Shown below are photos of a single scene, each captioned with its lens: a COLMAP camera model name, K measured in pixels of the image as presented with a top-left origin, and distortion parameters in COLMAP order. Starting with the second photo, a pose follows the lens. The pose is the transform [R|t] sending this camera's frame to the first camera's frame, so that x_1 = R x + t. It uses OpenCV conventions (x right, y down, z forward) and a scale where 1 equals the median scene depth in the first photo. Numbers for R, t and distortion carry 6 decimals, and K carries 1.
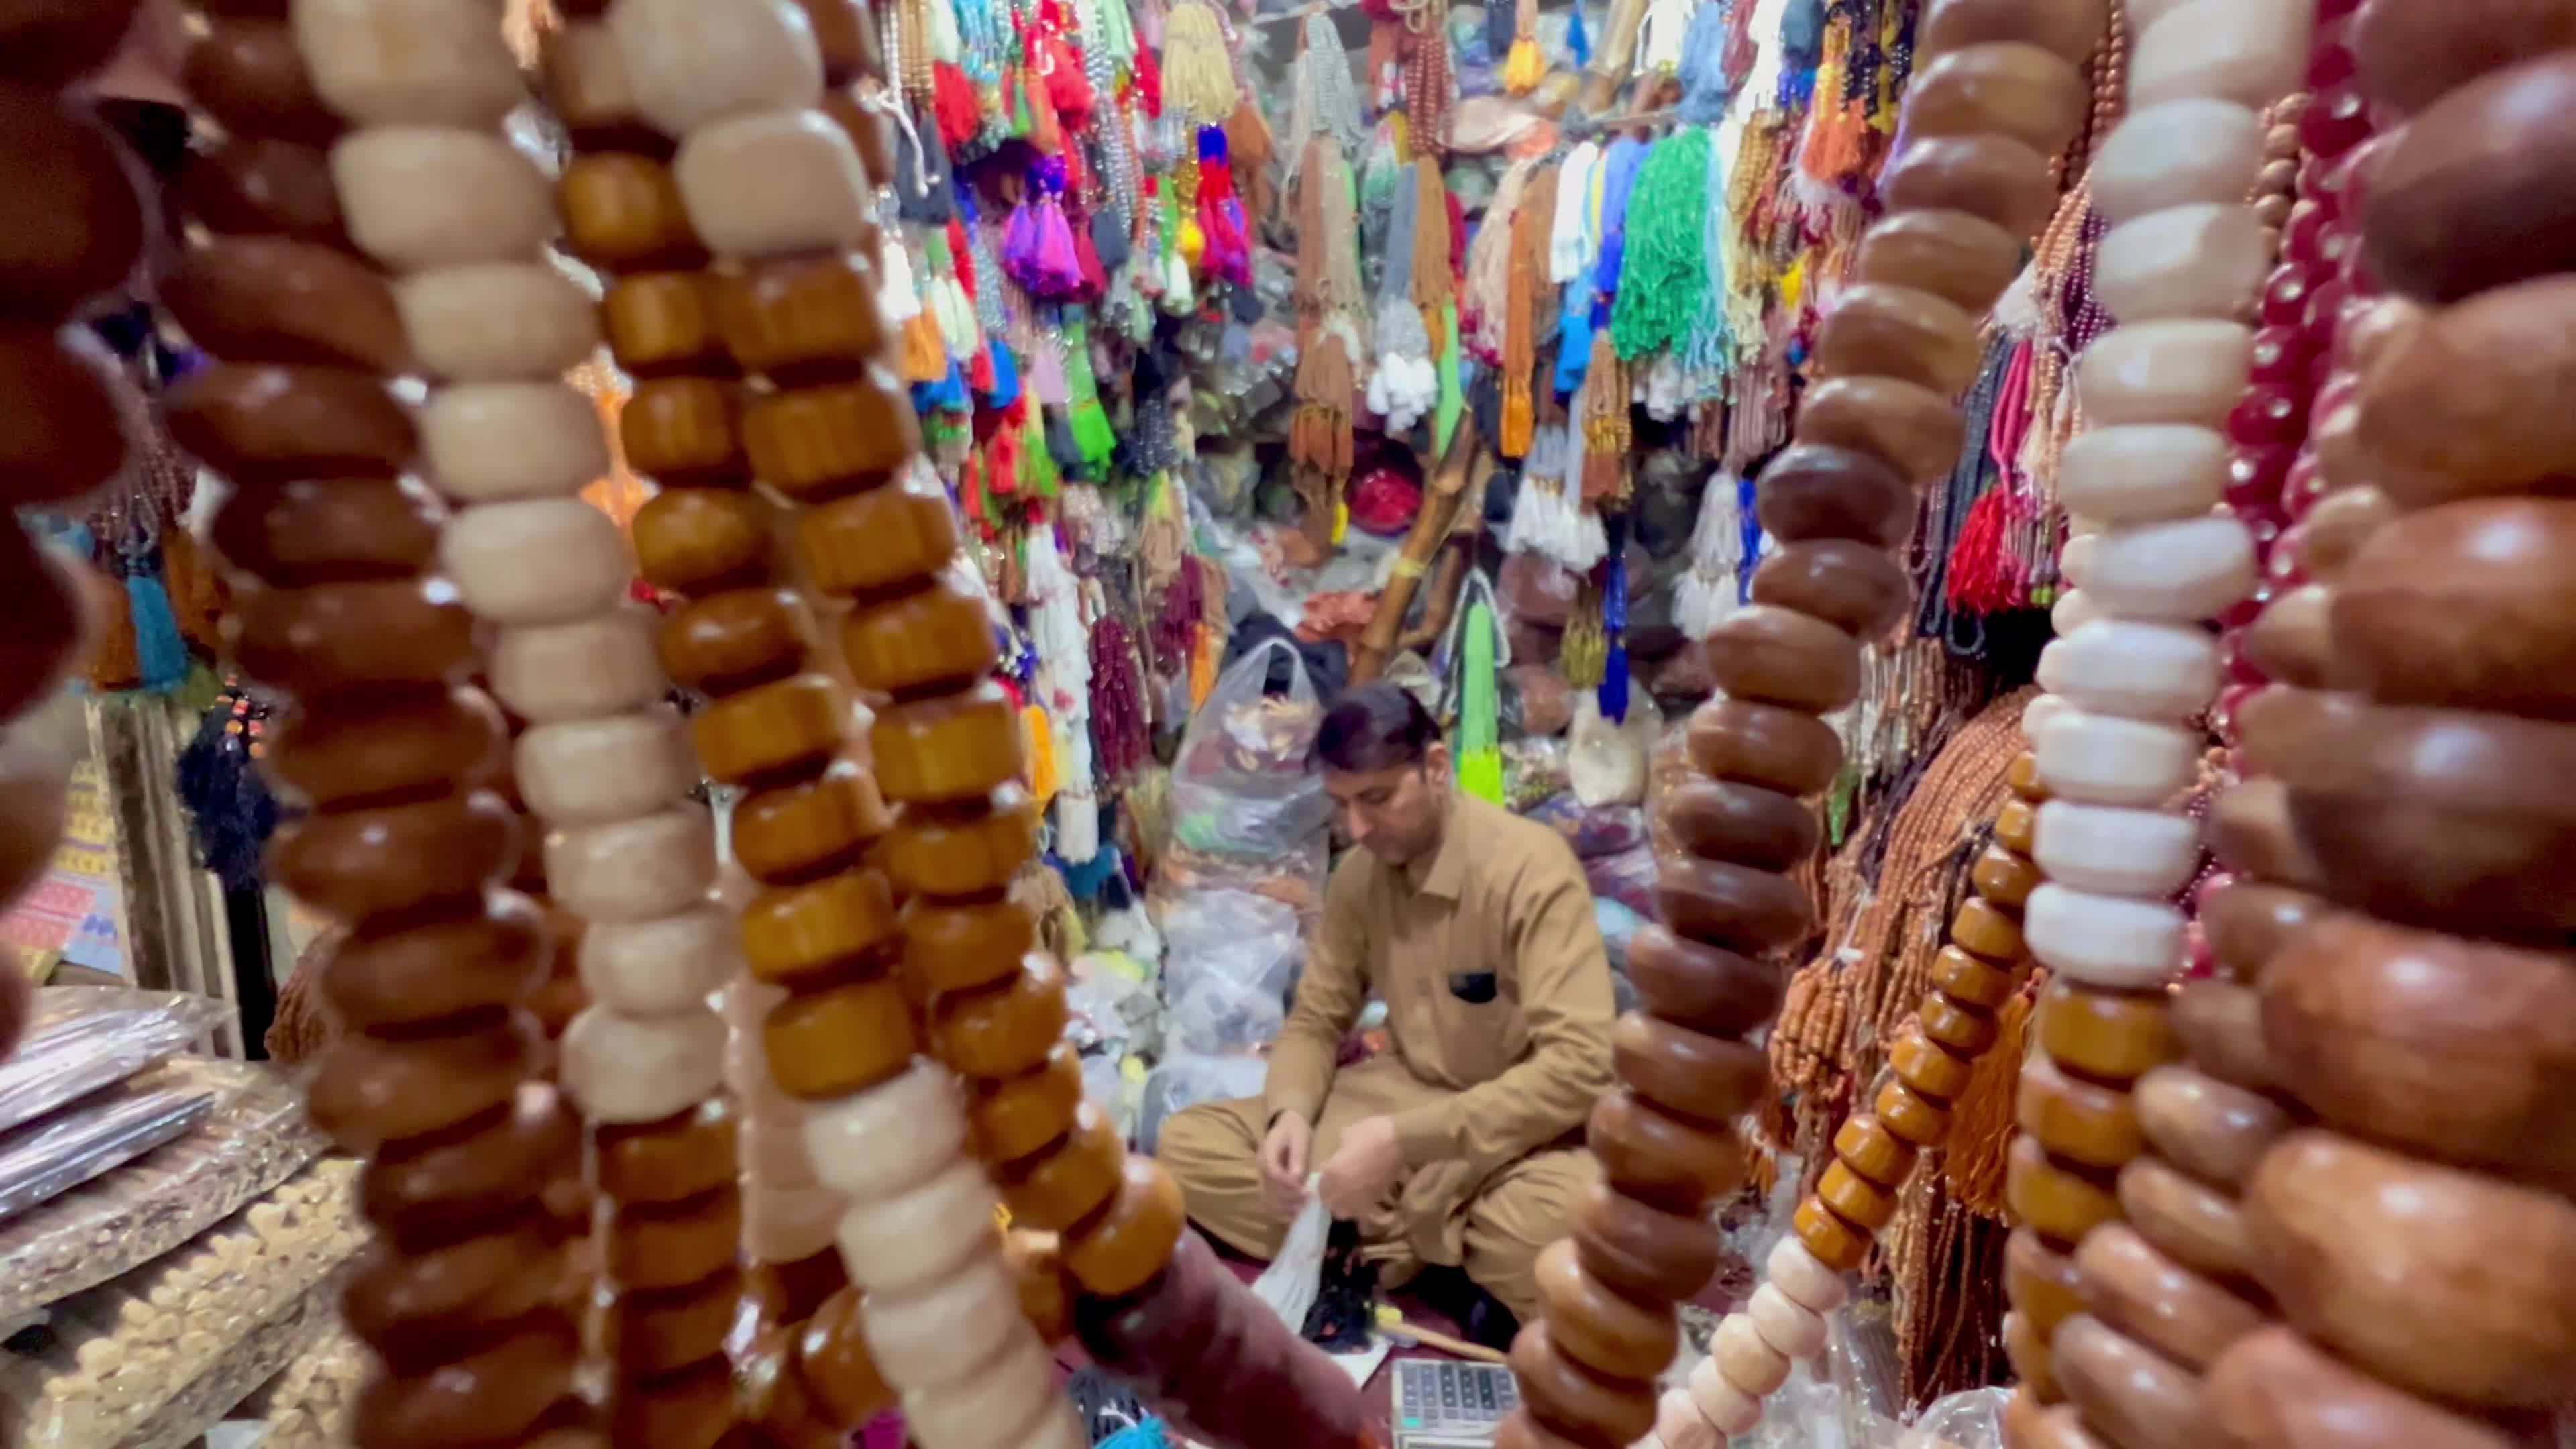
lens RADIAL K [[1149.1, 0, 1286.4], [0, 1149.1, 724.0], [0, 0, 1]] dist [-0.004036, -0.000466]
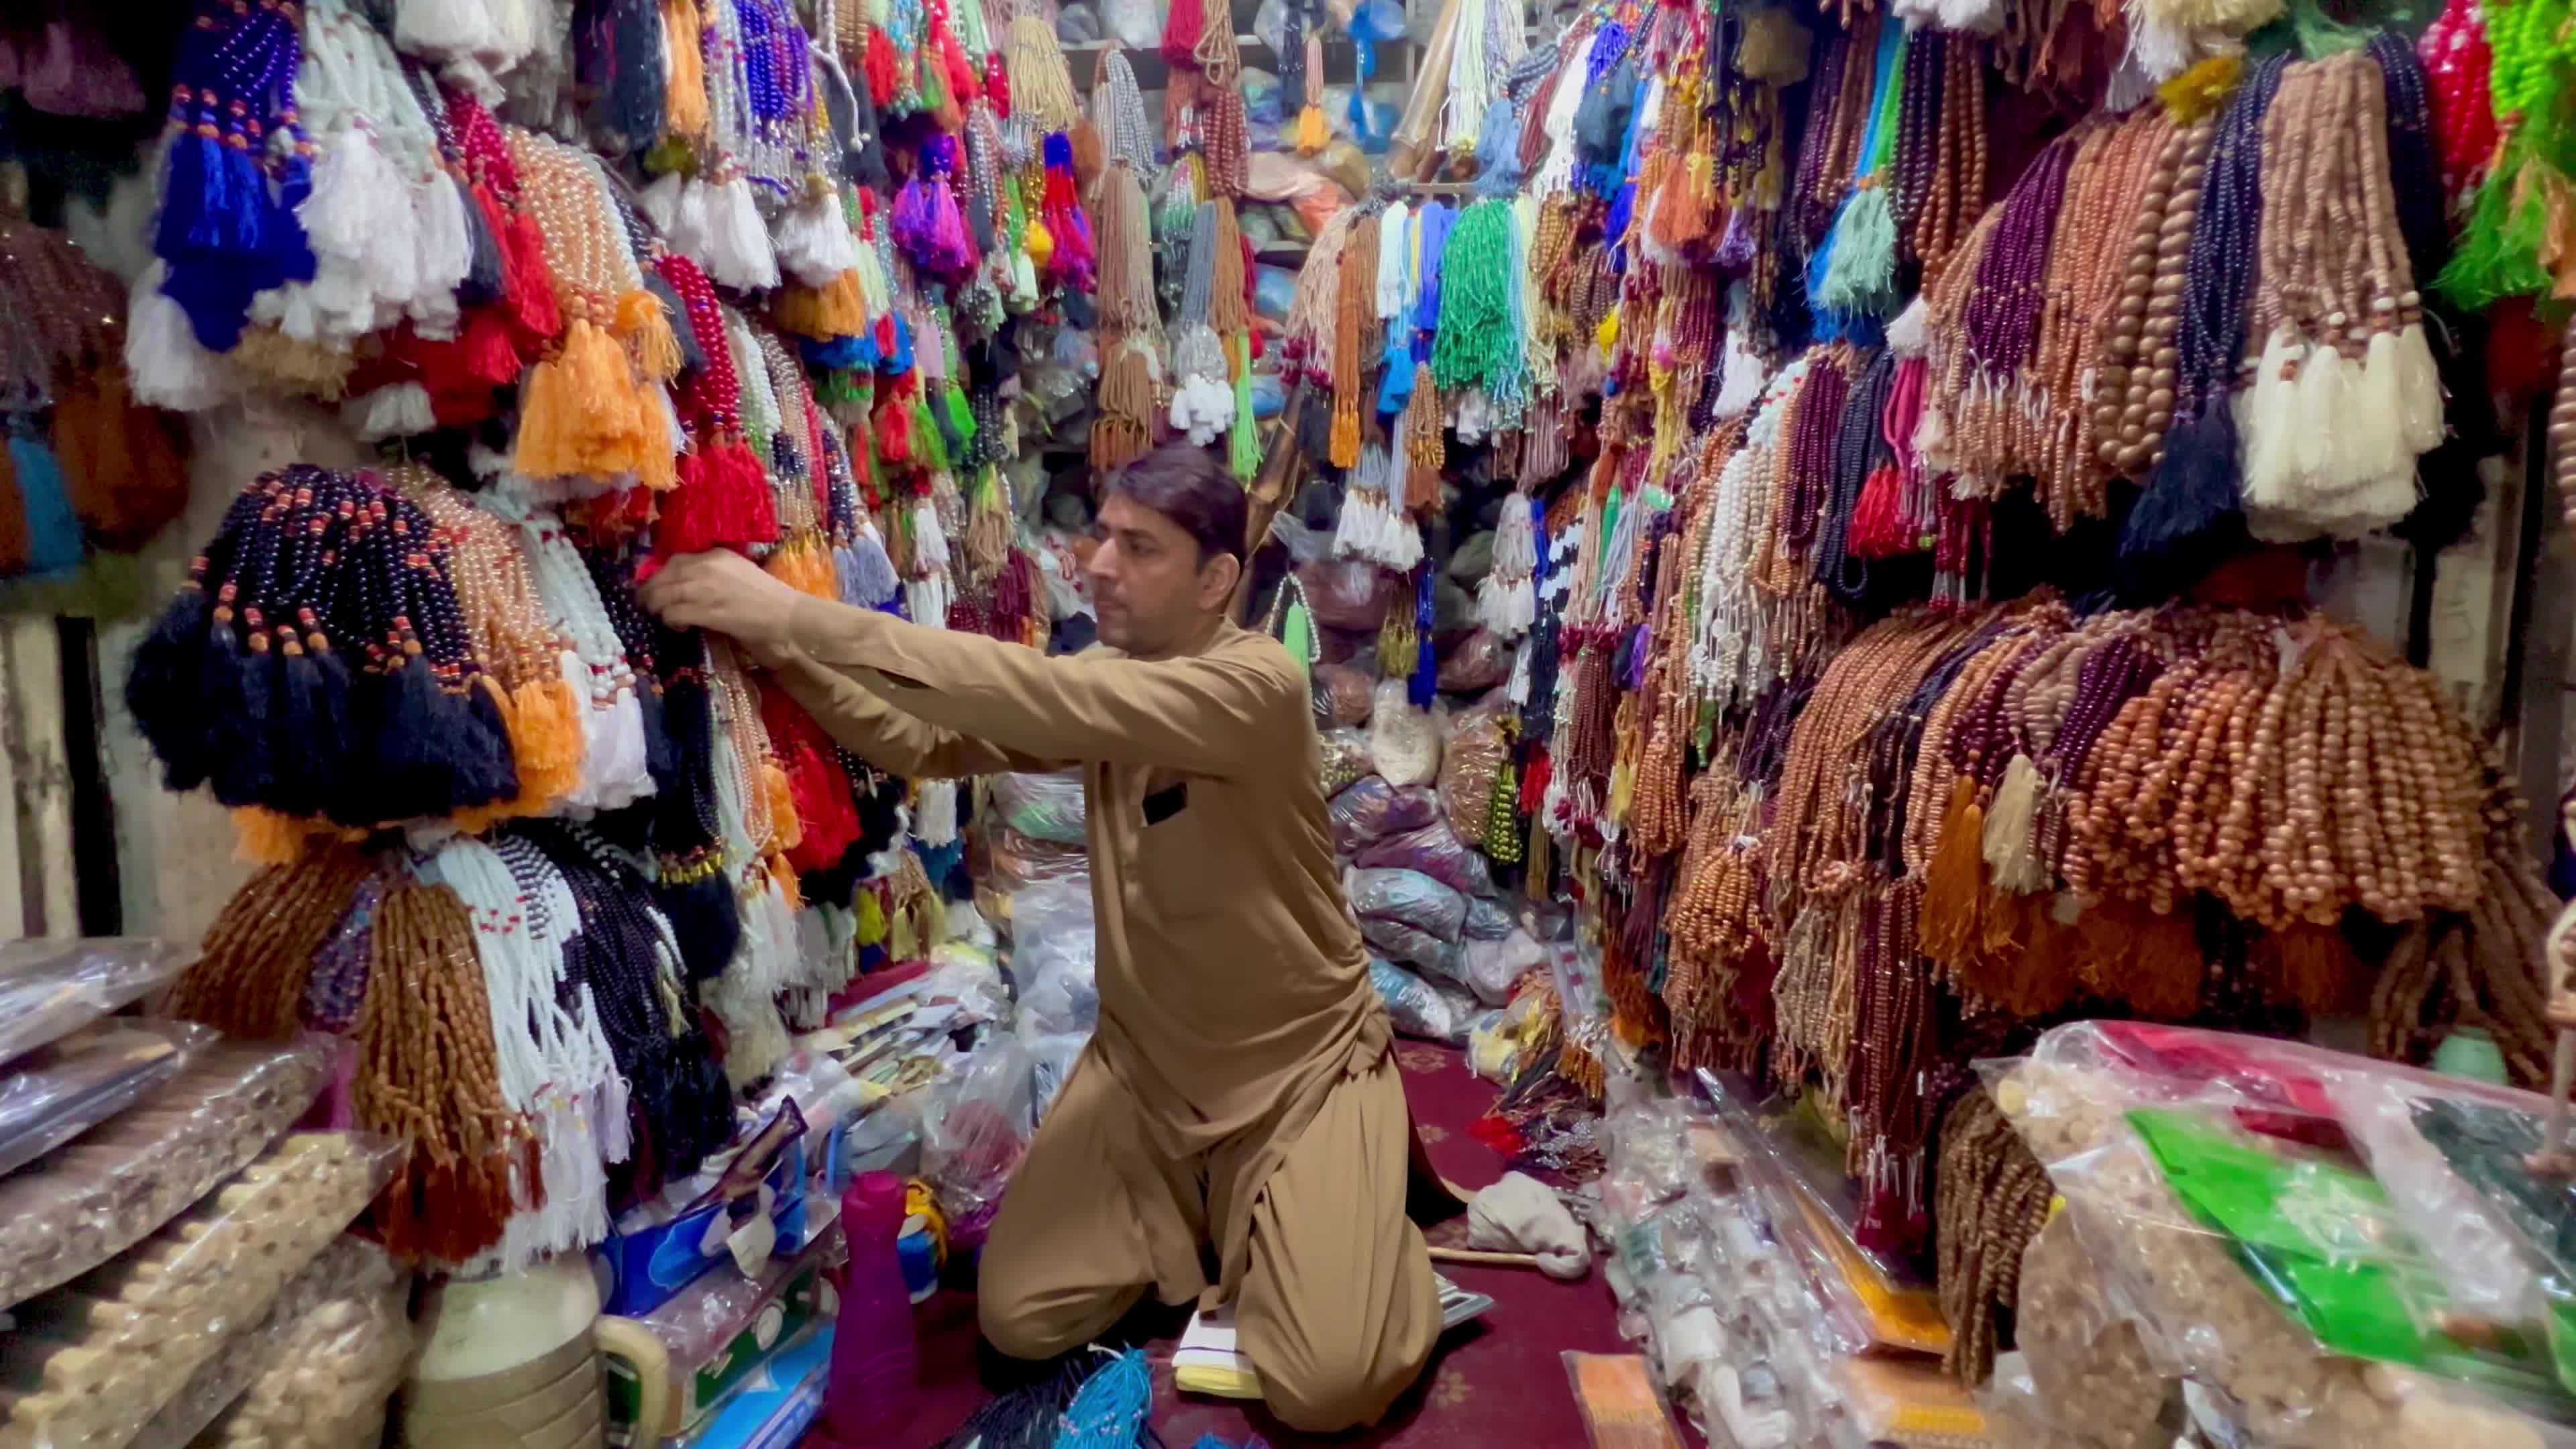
lens RADIAL K [[1136.8, 0, 1288.0], [0, 1136.8, 724.5], [0, 0, 1]] dist [-0.000558, 0.000037]
pose [[0.949960, -0.002219, 0.312364, -0.205304], [0.015824, 0.999033, -0.041028, 0.062704], [-0.311971, 0.043918, 0.949076, -0.022028]]
